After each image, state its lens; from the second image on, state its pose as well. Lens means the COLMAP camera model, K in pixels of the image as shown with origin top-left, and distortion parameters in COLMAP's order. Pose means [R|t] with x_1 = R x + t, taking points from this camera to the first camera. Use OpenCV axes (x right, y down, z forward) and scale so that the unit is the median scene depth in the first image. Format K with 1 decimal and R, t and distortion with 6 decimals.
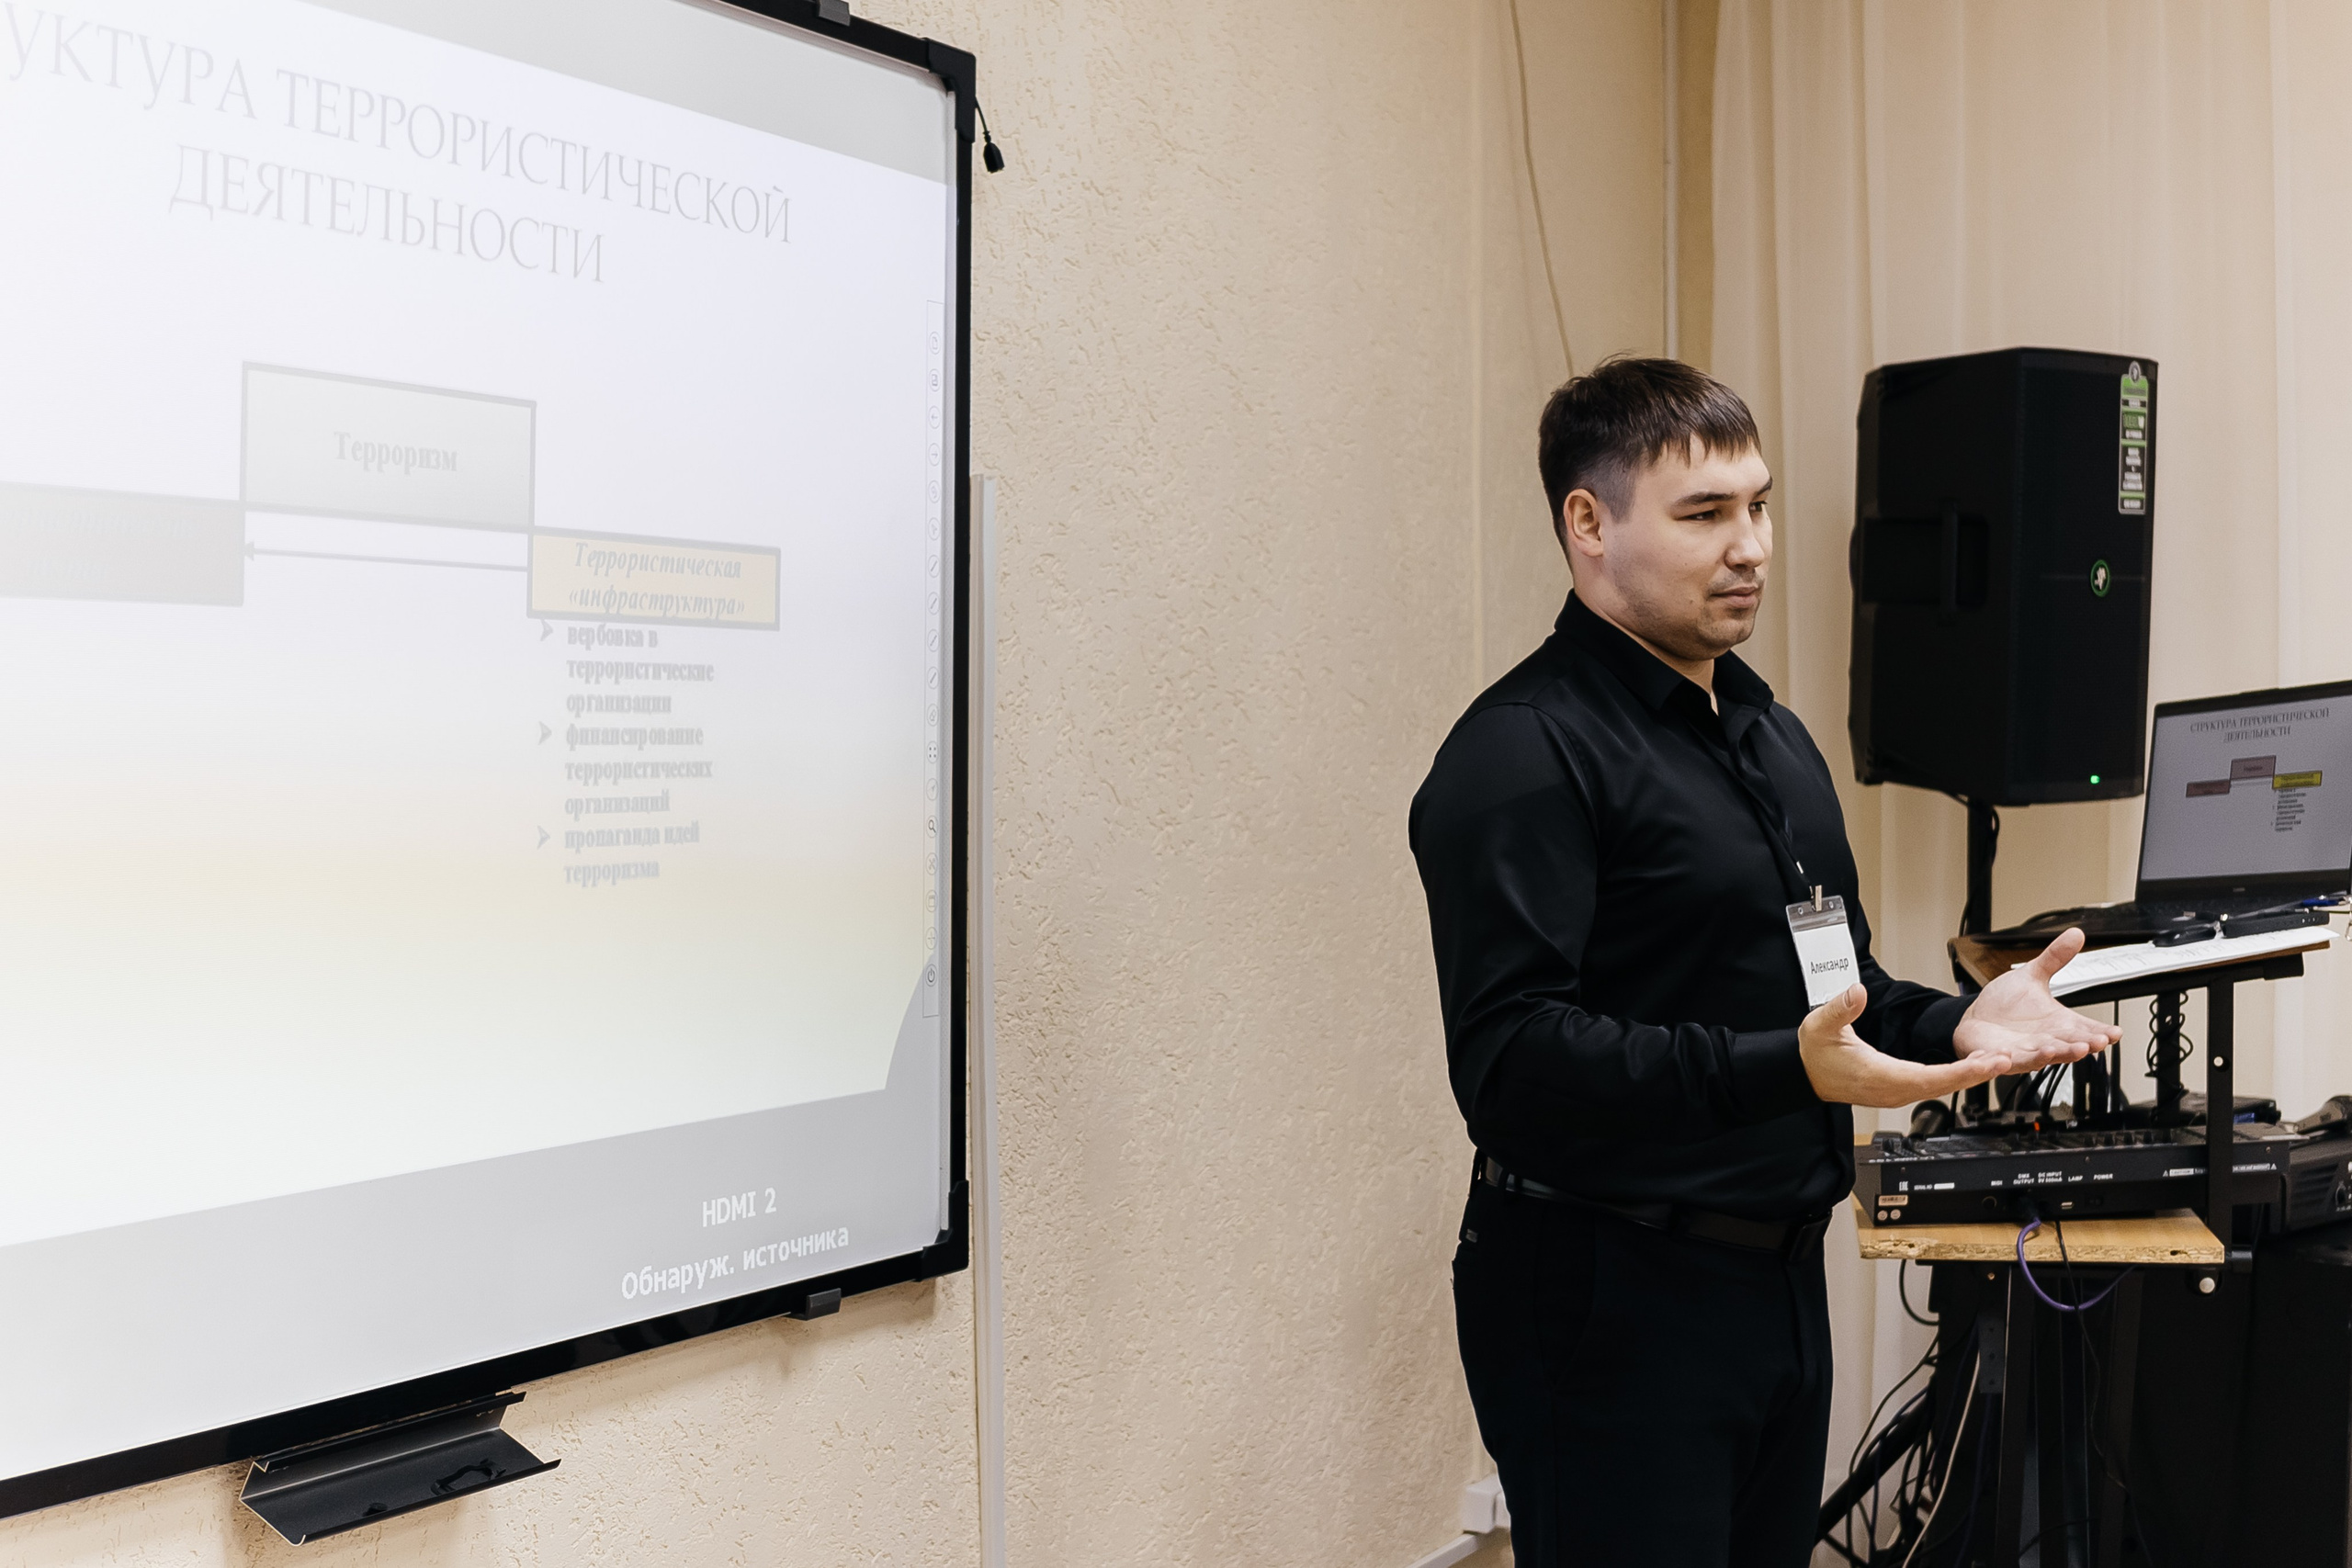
lens RADIAL K [[3260.3, 0, 1177.5], [0, 3260.3, 823.0], [0, 0, 1]] dist [-0.122823, -0.063557]
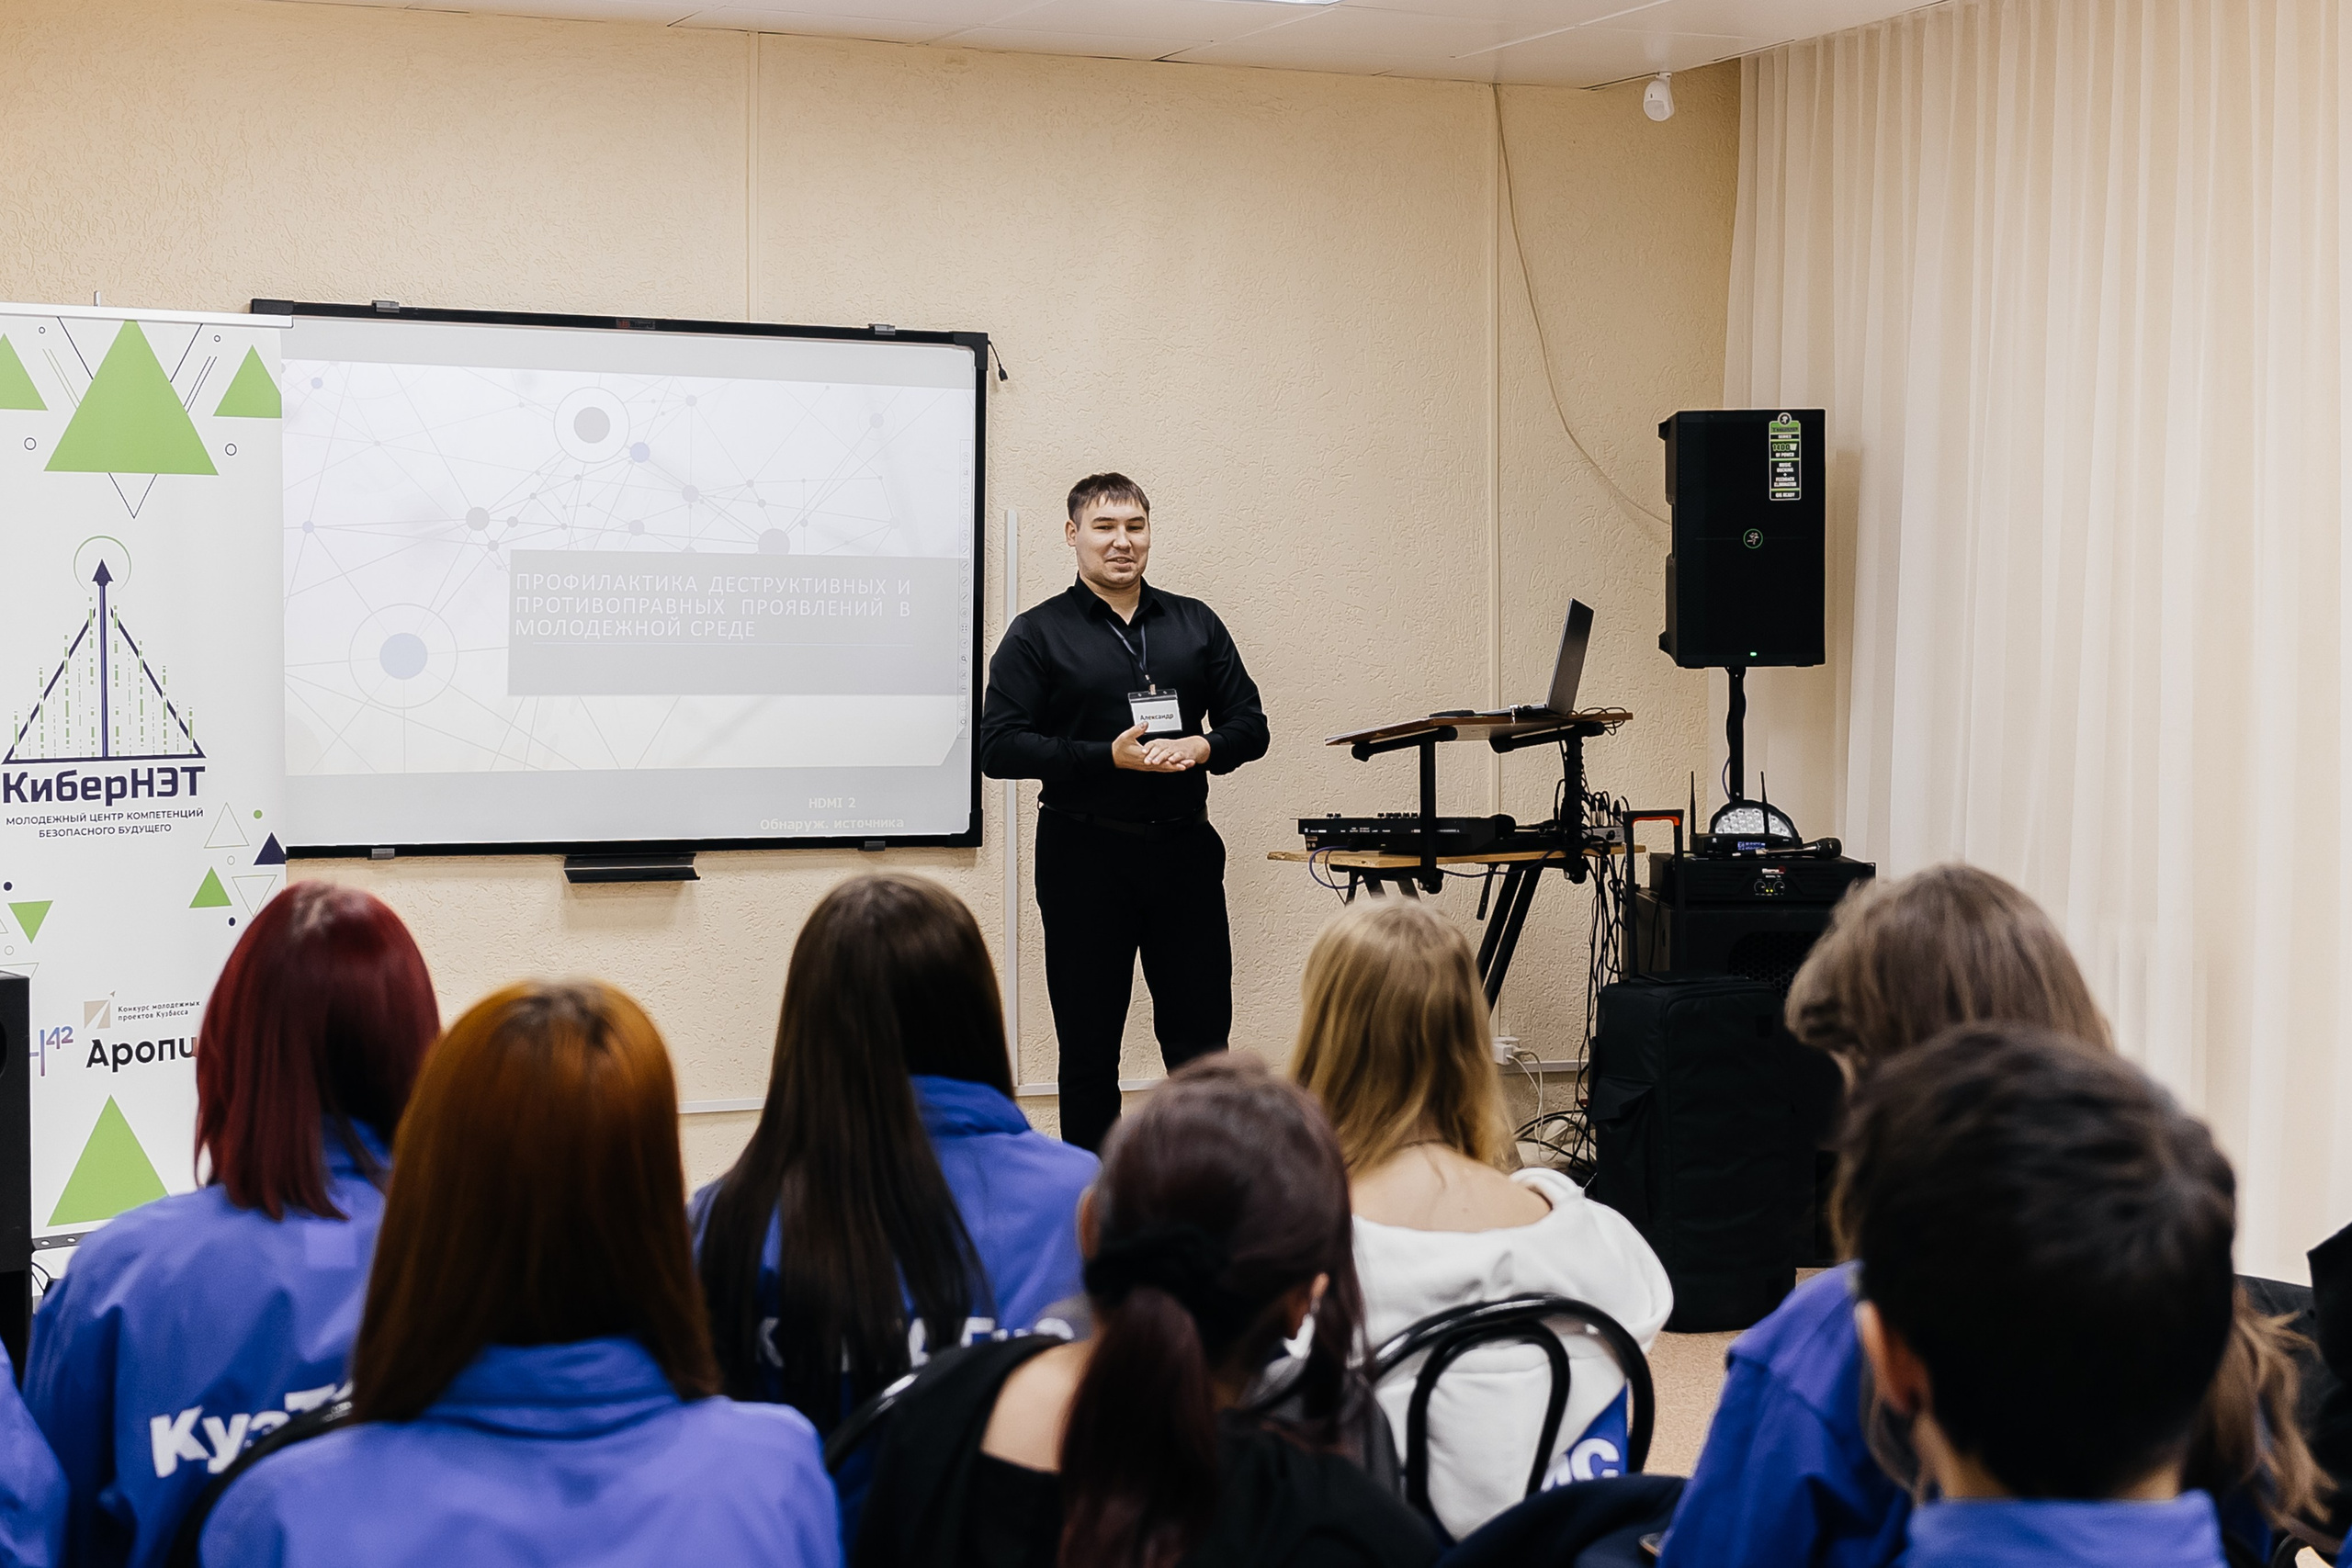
lens RADIAL K [[3260.3, 0, 1177.5], [0, 3260.3, 823.0], [0, 0, 1]] dist [-0.122823, -0.063557]
pose [[0.784272, 0.042655, -0.618949, 1.435598], [-0.024999, 0.998996, 0.037170, 0.026646], [0.619913, -0.013679, 0.784551, -0.732747]]
